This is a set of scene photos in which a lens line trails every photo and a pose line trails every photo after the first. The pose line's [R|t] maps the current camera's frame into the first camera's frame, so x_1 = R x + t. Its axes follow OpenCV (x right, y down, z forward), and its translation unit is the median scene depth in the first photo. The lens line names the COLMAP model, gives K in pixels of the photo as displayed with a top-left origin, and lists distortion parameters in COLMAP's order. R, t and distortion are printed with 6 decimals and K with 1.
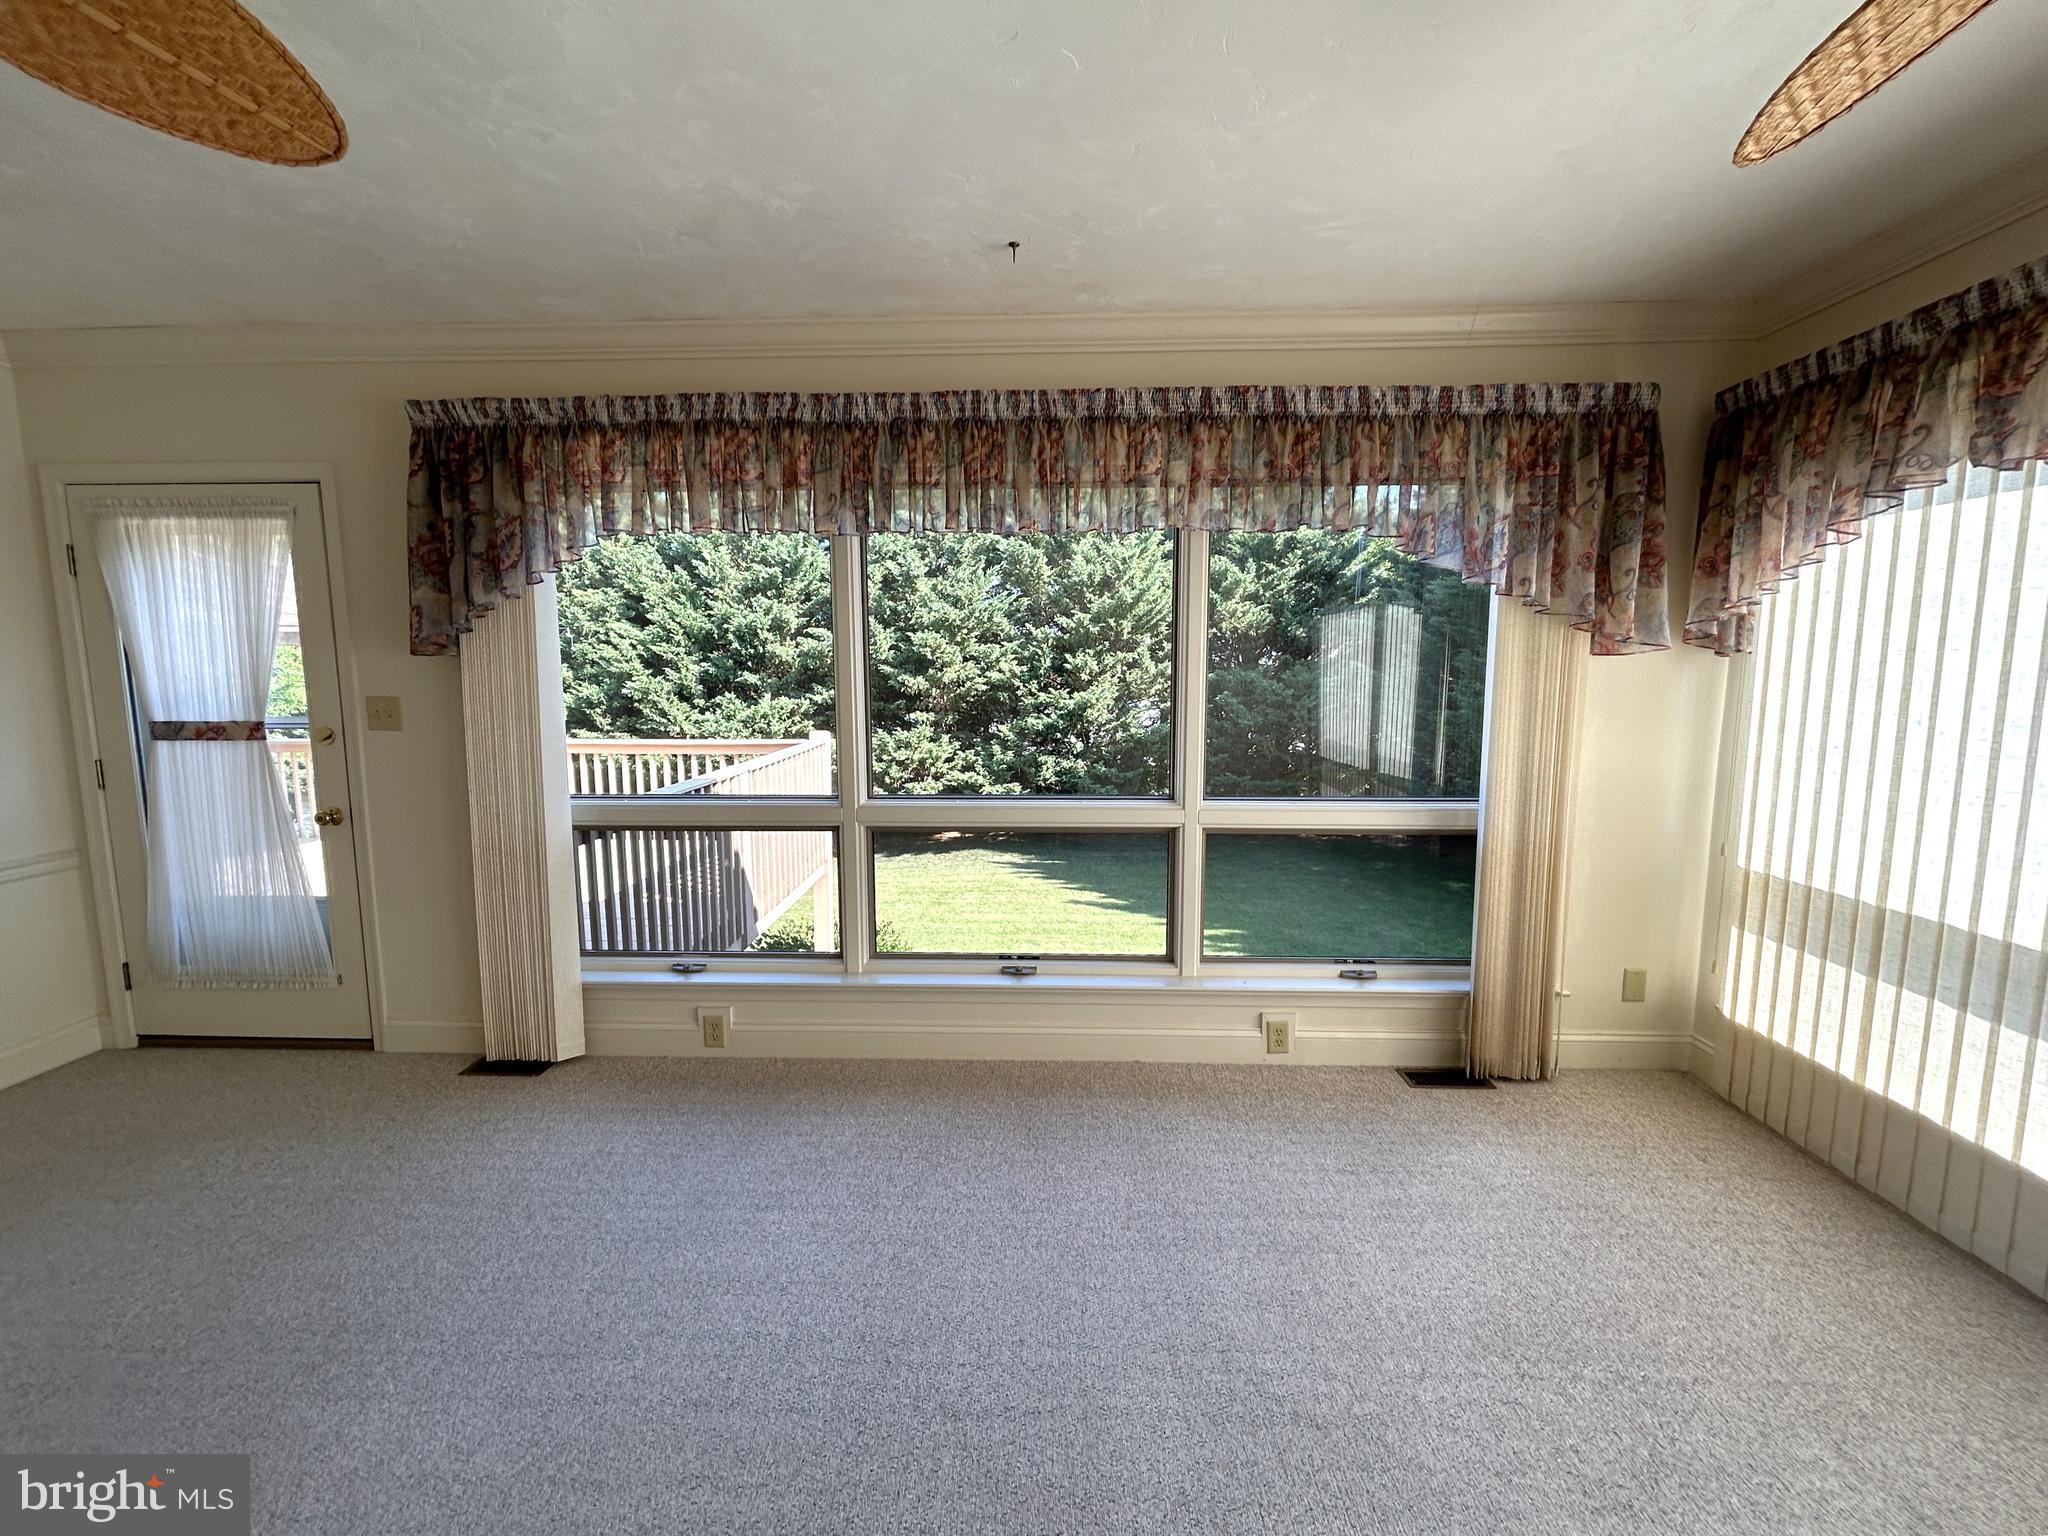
lens RADIAL K [[836.9, 0, 1016.2], [0, 836.9, 760.5], [0, 0, 1]] dist [0.000554, 0.001873]
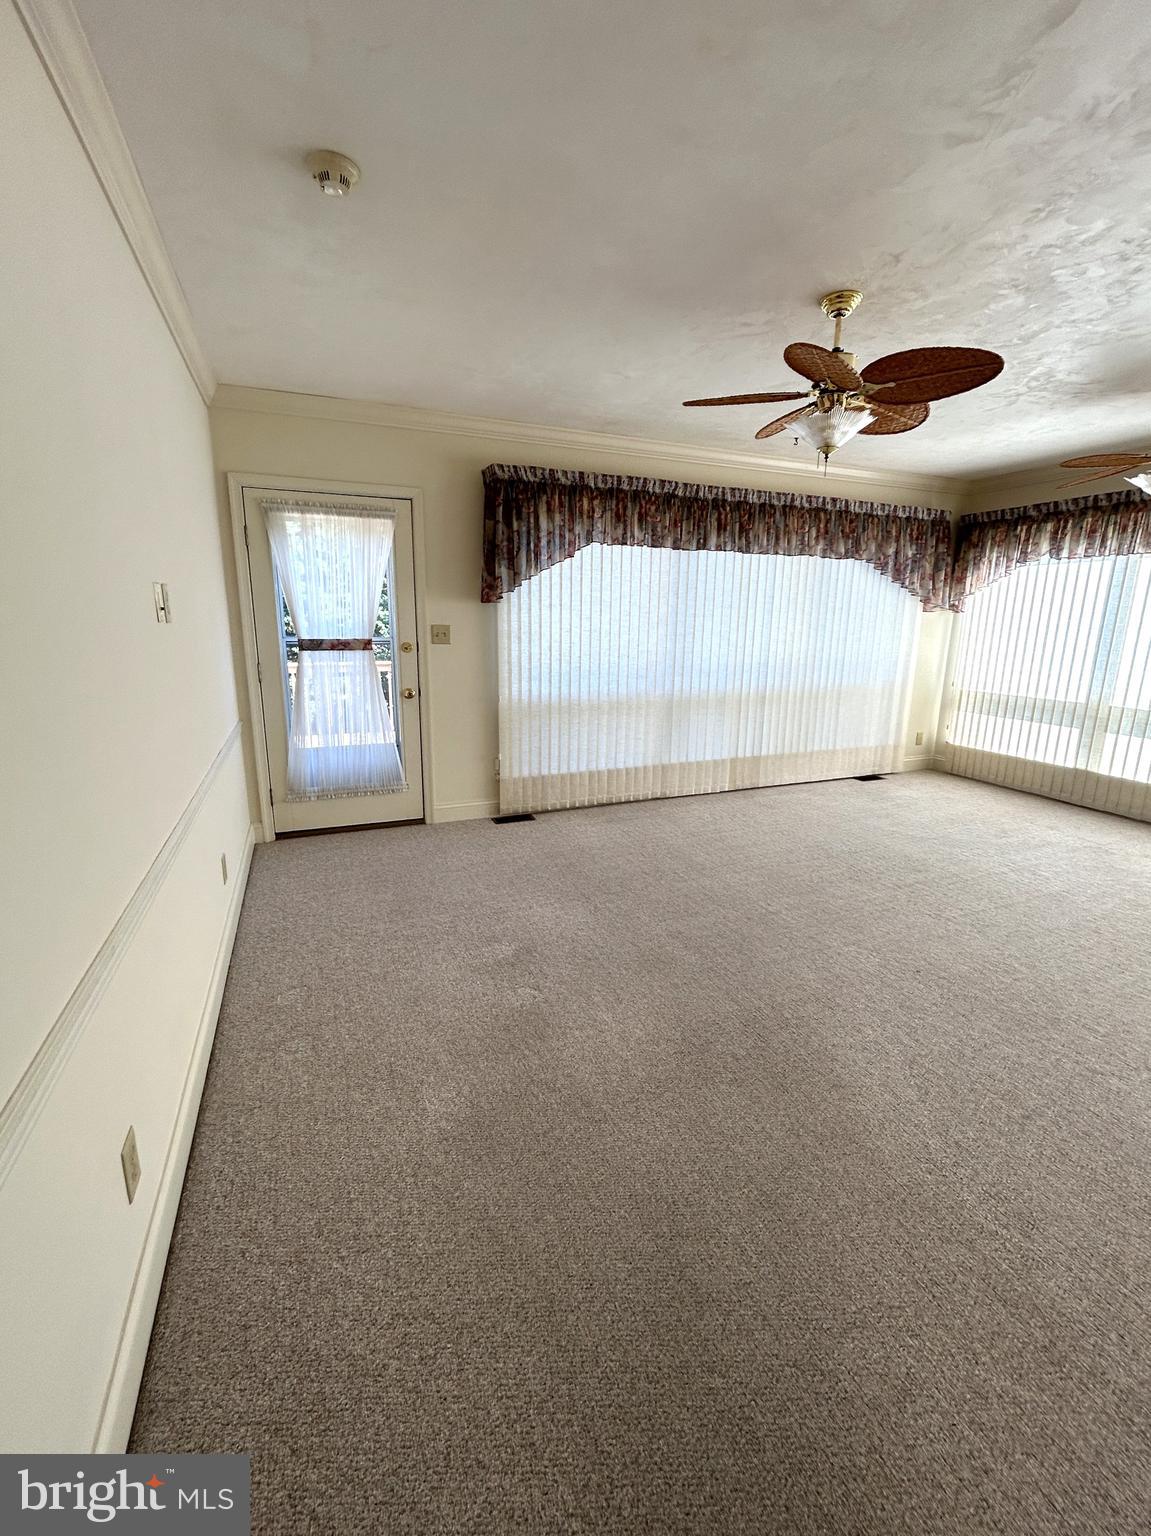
lens RADIAL K [[627.7, 0, 584.6], [0, 627.7, 763.0], [0, 0, 1]] dist [0.000554, 0.001873]
pose [[0.910334, -0.080834, 0.405904, -1.184494], [0.032201, 0.991602, 0.125254, 0.066366], [-0.412620, -0.100952, 0.905292, -0.429470]]
